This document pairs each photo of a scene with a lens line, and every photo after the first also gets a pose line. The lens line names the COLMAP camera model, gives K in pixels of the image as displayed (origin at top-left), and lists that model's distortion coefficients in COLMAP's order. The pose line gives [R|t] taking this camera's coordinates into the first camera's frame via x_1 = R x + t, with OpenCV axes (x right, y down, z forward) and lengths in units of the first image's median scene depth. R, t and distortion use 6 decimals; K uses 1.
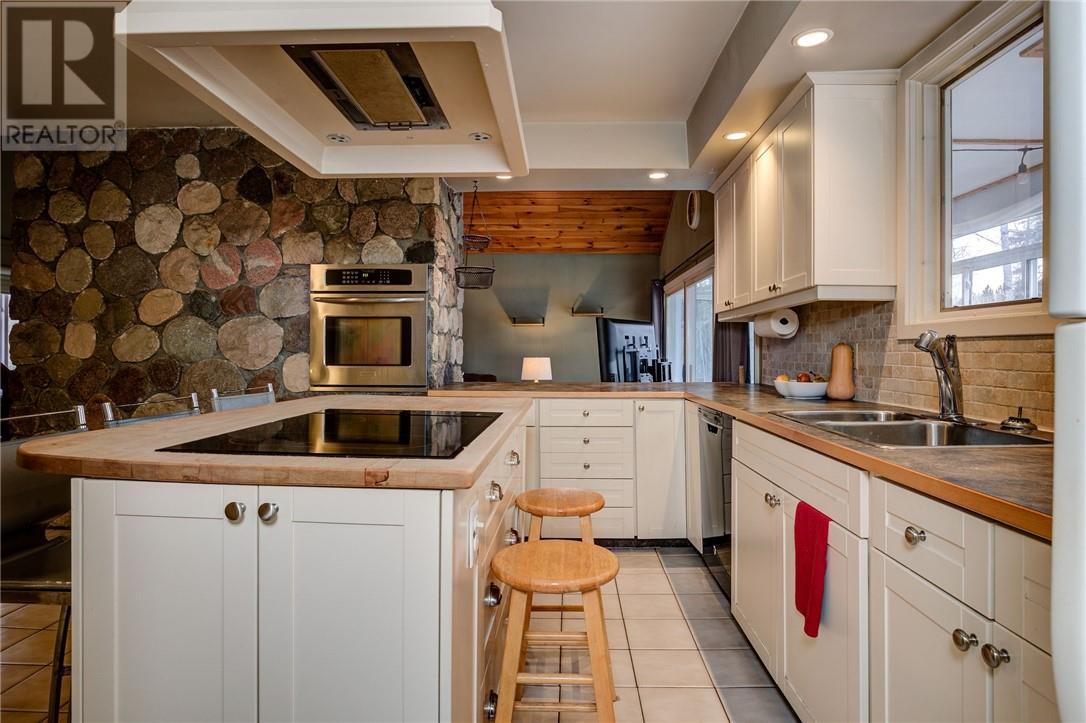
lens RADIAL K [[588.9, 0, 543.0], [0, 588.9, 361.5], [0, 0, 1]] dist [-0.056374, 0.017371]
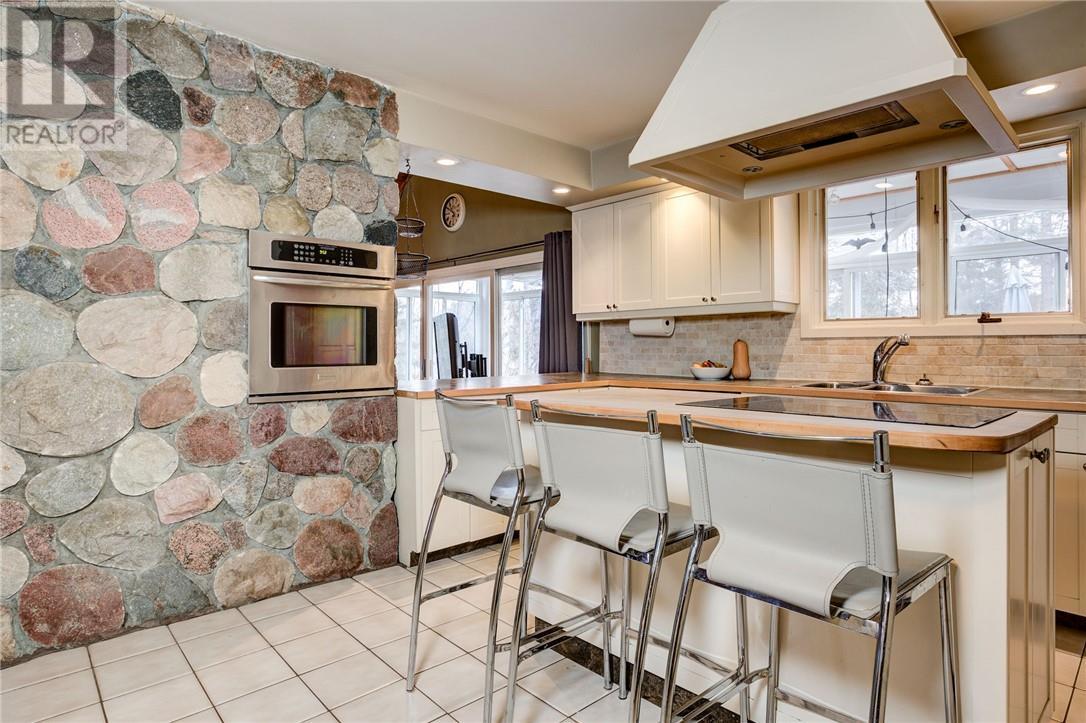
lens RADIAL K [[588.9, 0, 543.0], [0, 588.9, 361.5], [0, 0, 1]] dist [-0.056374, 0.017371]
pose [[0.712383, -0.022711, 0.701424, -0.643593], [0.017685, 0.999740, 0.014408, -0.005323], [-0.701568, 0.002140, 0.712599, 0.224255]]
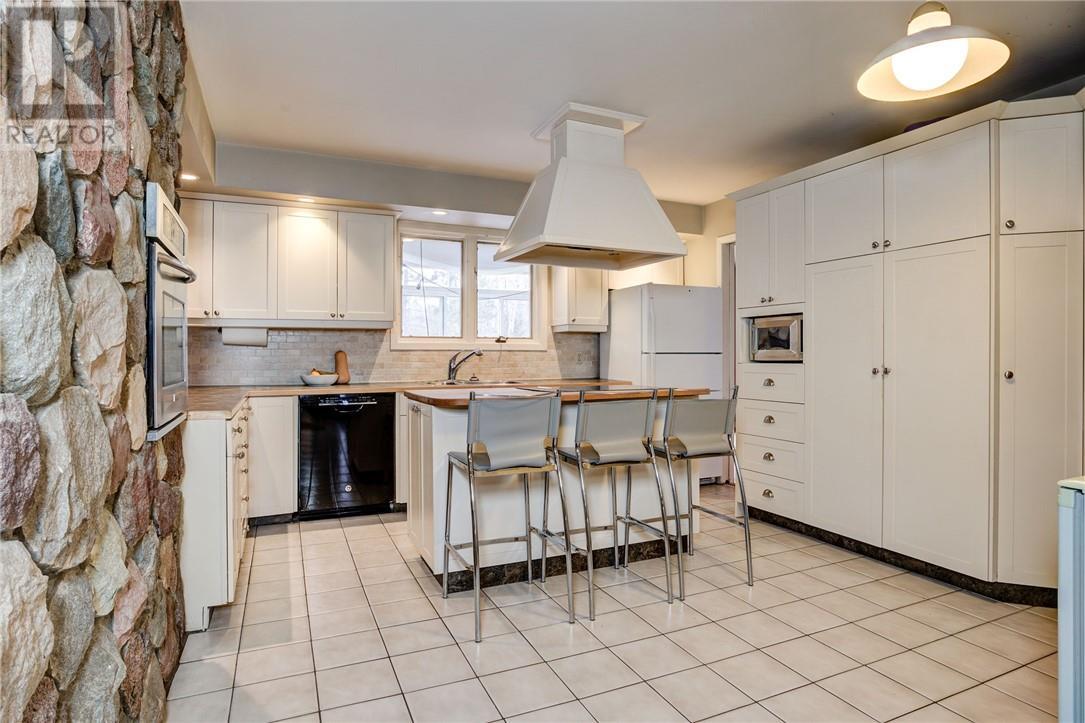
lens RADIAL K [[588.3, 0, 542.5], [0, 588.3, 361.5], [0, 0, 1]] dist [-0.056374, 0.017371]
pose [[-0.439014, -0.017319, 0.898313, -0.964865], [0.011687, 0.999620, 0.024984, -0.026111], [-0.898404, 0.021467, -0.438645, 0.907813]]
